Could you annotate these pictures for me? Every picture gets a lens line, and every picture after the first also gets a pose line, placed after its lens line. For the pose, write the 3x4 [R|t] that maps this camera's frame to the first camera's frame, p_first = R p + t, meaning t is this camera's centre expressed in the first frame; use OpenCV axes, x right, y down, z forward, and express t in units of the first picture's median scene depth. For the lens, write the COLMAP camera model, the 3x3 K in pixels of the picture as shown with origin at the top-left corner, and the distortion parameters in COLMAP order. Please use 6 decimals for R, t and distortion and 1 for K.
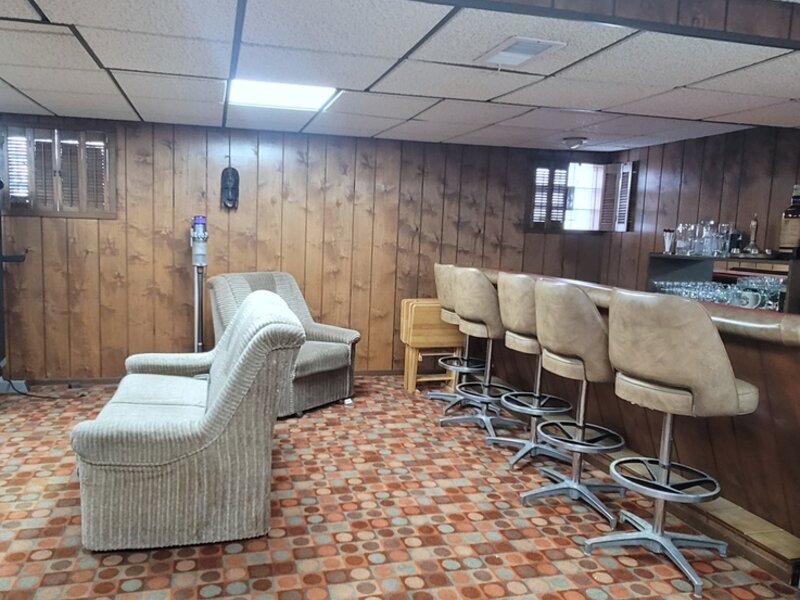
lens RADIAL K [[585.9, 0, 398.7], [0, 585.9, 301.2], [0, 0, 1]] dist [-0.013421, 0.003025]
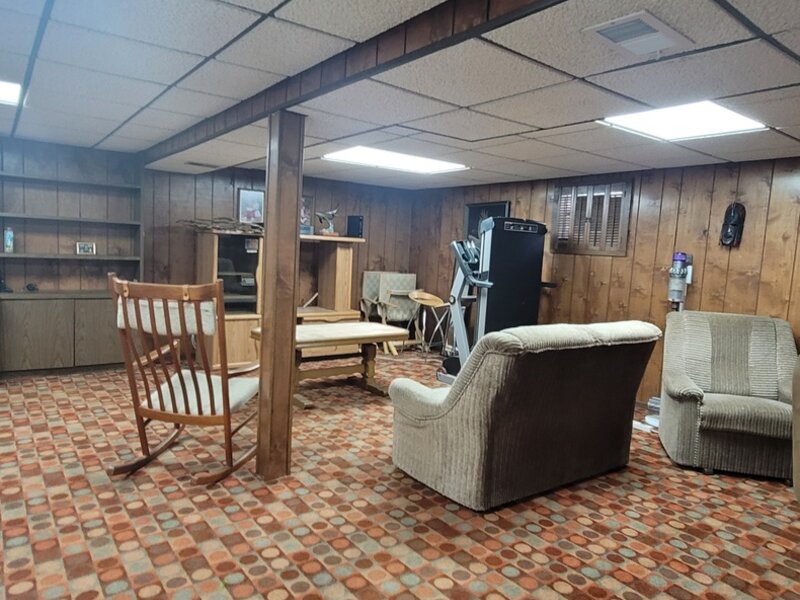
lens RADIAL K [[551.0, 0, 398.9], [0, 551.0, 298.7], [0, 0, 1]] dist [-0.002433, -0.000552]
pose [[0.395227, 0.070086, -0.915906, 0.386652], [-0.147270, 0.989022, 0.012132, -0.007134], [0.906701, 0.130091, 0.401210, 0.199457]]
